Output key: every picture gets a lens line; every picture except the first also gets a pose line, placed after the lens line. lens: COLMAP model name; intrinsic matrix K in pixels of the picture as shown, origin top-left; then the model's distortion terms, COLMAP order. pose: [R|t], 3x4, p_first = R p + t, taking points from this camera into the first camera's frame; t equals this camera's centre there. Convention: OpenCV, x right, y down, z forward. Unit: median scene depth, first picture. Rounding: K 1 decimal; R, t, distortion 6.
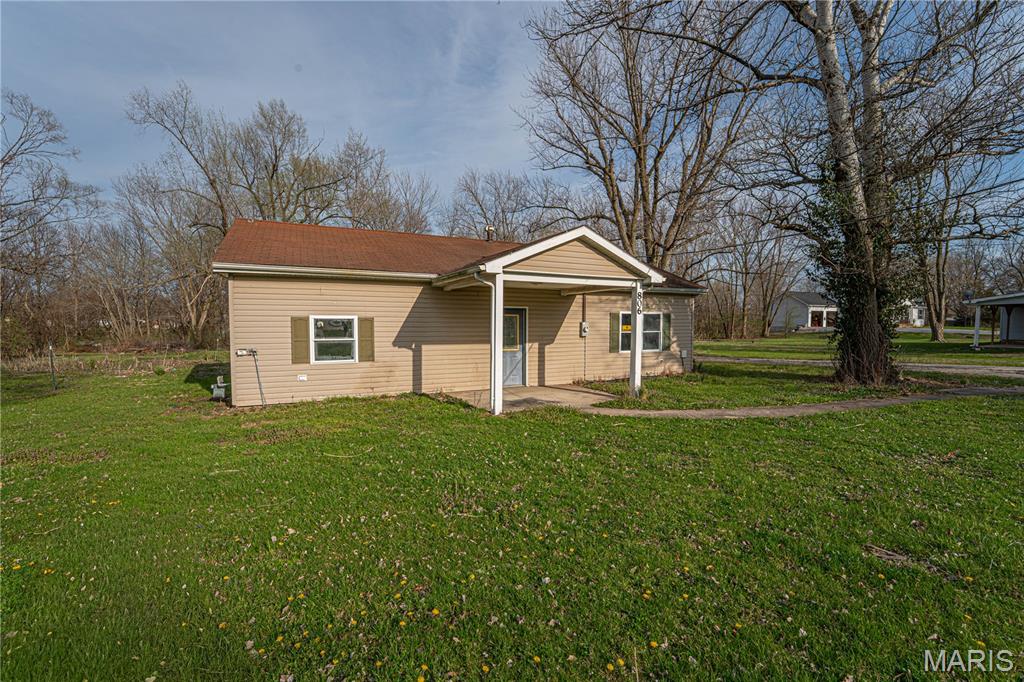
lens RADIAL K [[427.3, 0, 512.0], [0, 427.3, 341.0], [0, 0, 1]] dist [-0.015309, 0.000041]
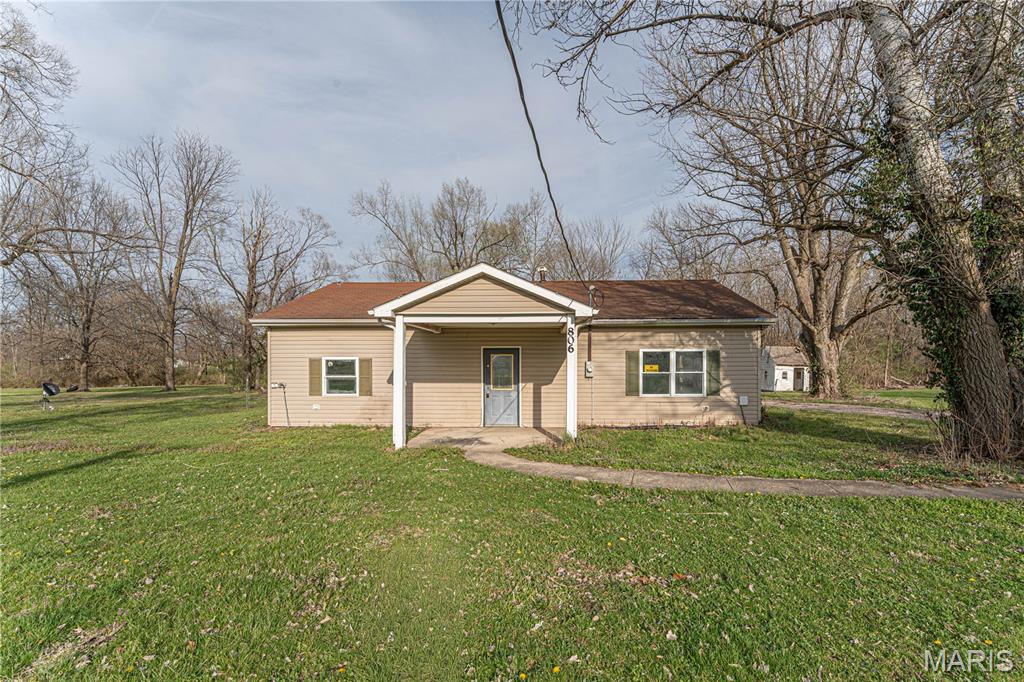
lens RADIAL K [[418.6, 0, 510.2], [0, 418.6, 367.0], [0, 0, 1]] dist [0.000552, 0.000046]
pose [[0.890180, 0.001597, -0.455607, 0.480022], [-0.016779, 0.999430, -0.029281, -0.003577], [0.455301, 0.033710, 0.889699, 0.133546]]
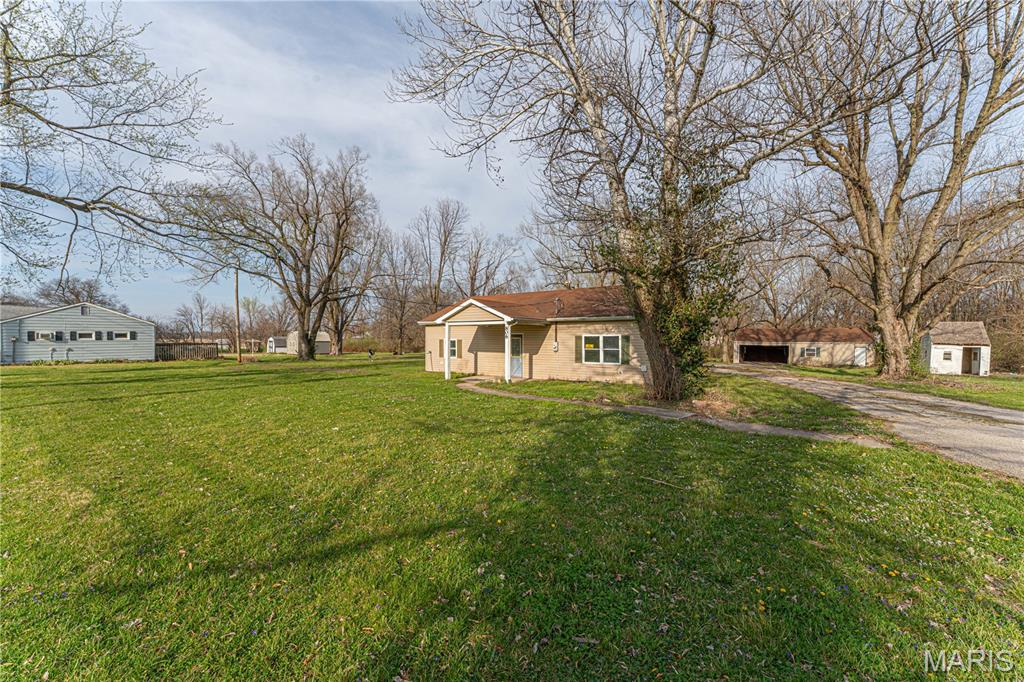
lens RADIAL K [[422.3, 0, 512.0], [0, 422.3, 341.0], [0, 0, 1]] dist [-0.000264, -0.000093]
pose [[0.474491, 0.005505, -0.880243, 1.662206], [-0.035696, 0.999278, -0.012993, -0.024015], [0.879536, 0.037586, 0.474345, 0.119683]]
